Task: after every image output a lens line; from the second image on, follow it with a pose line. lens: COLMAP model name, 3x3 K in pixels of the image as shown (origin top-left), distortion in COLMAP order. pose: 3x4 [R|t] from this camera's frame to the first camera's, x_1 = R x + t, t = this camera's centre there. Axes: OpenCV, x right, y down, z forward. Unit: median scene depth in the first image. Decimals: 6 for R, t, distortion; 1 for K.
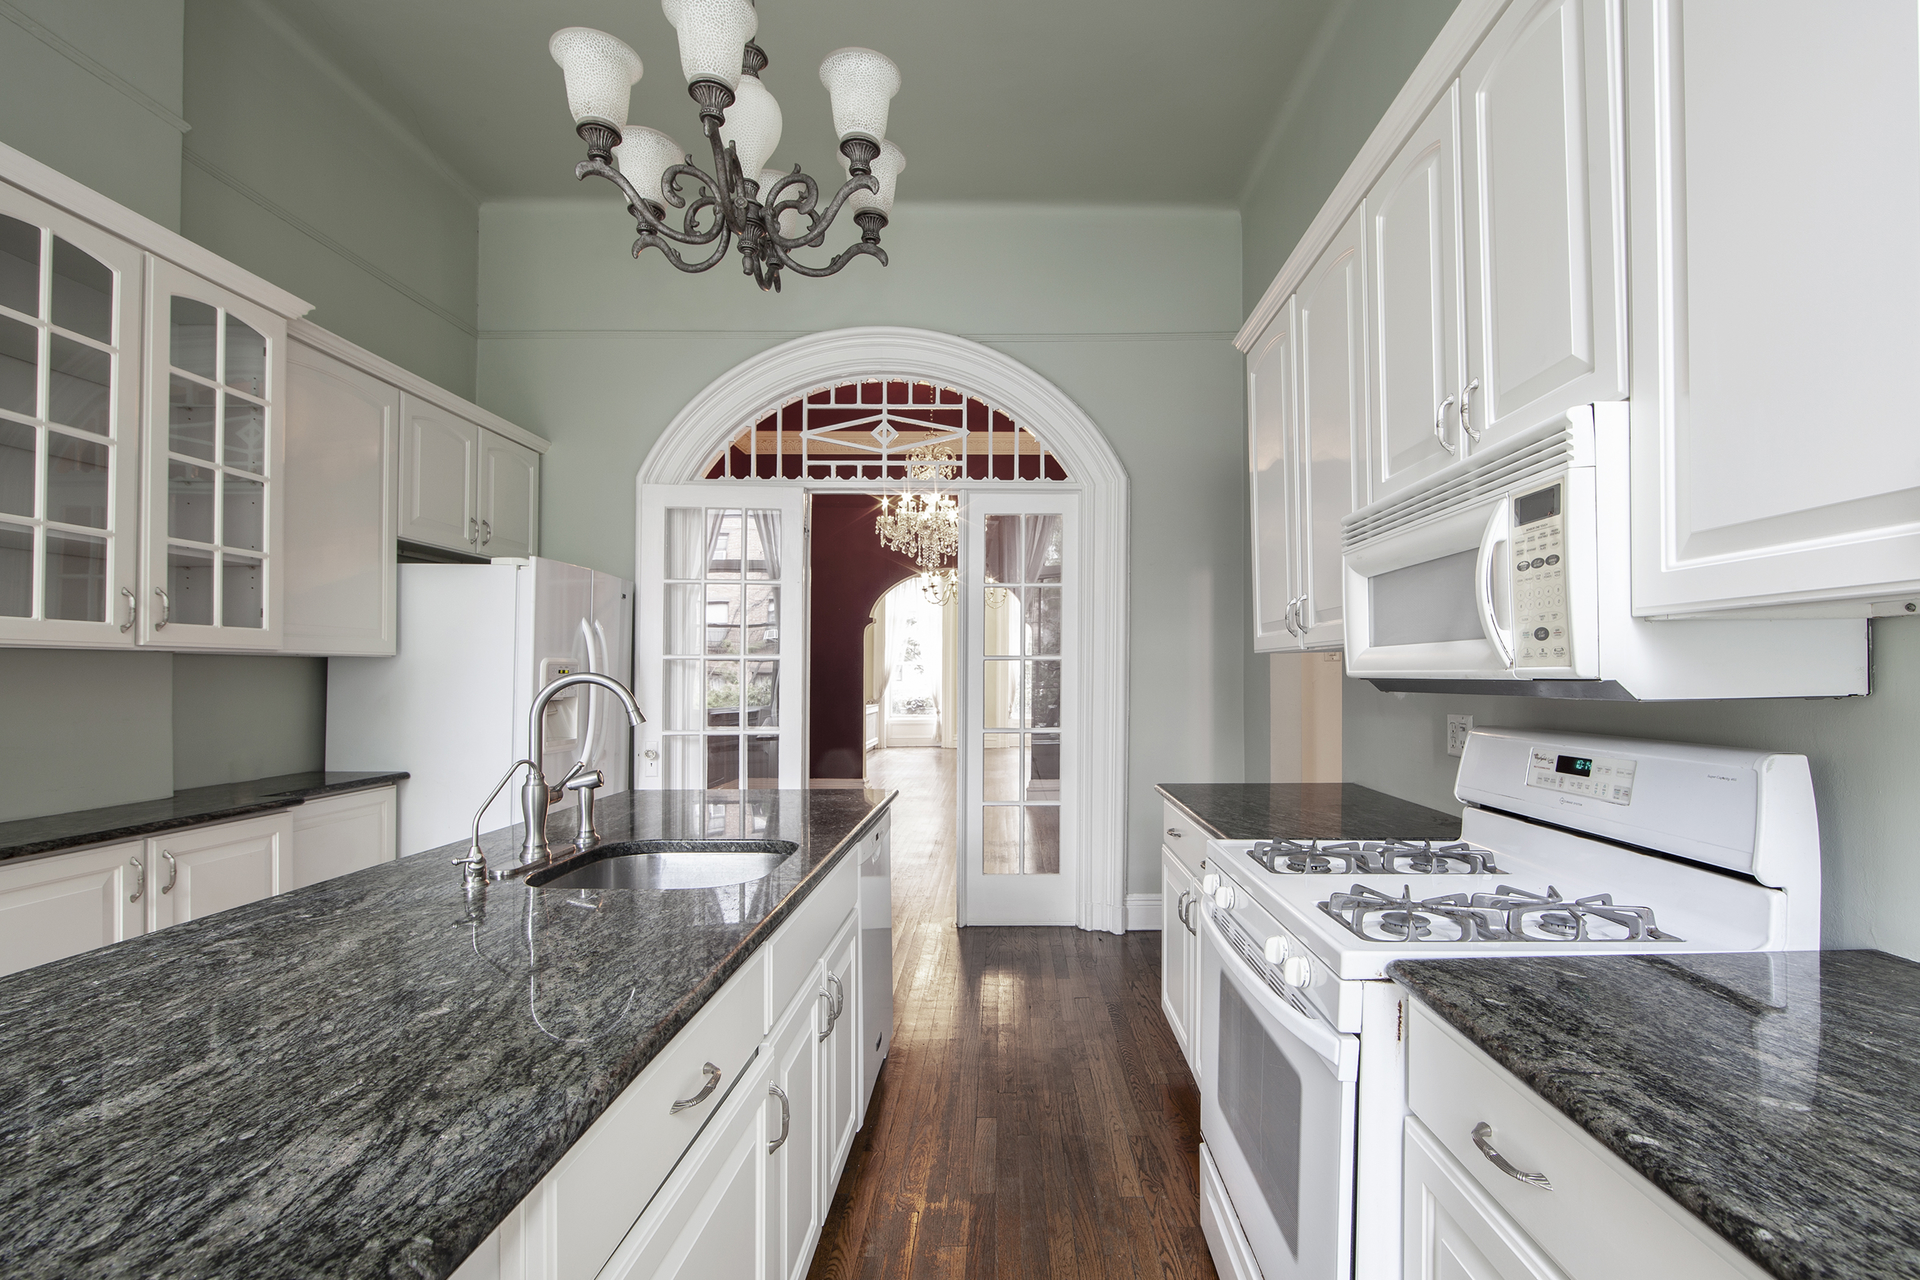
lens RADIAL K [[768.2, 0, 932.6], [0, 768.2, 674.5], [0, 0, 1]] dist [-0.012225, 0.000150]
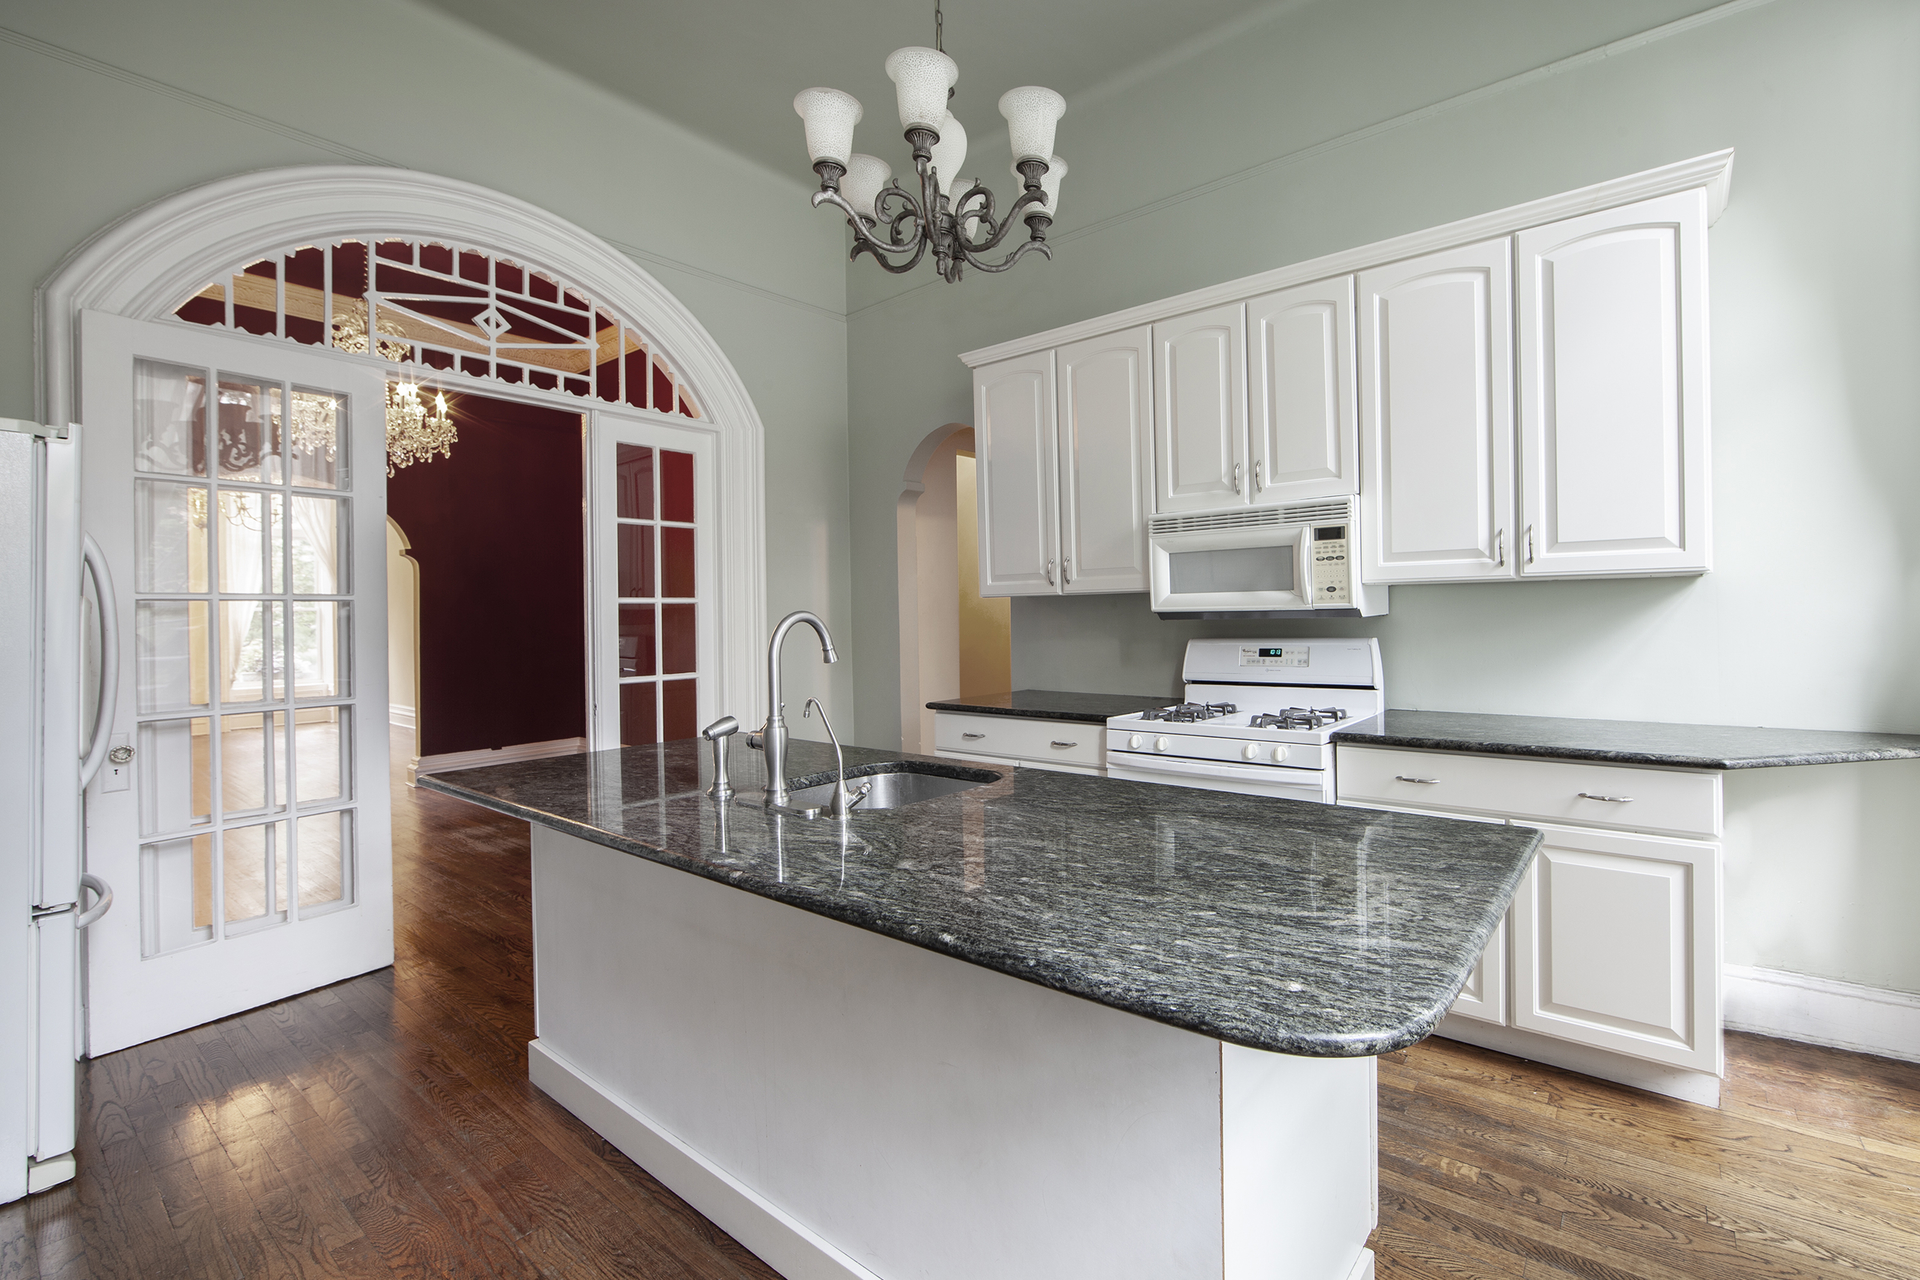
lens RADIAL K [[796.5, 0, 1019.3], [0, 796.5, 619.4], [0, 0, 1]] dist [0.001270, 0.000133]
pose [[0.648858, -0.015119, 0.760759, -0.985522], [0.014825, 0.999864, 0.007227, 0.003383], [-0.760765, 0.006589, 0.648994, 0.094345]]
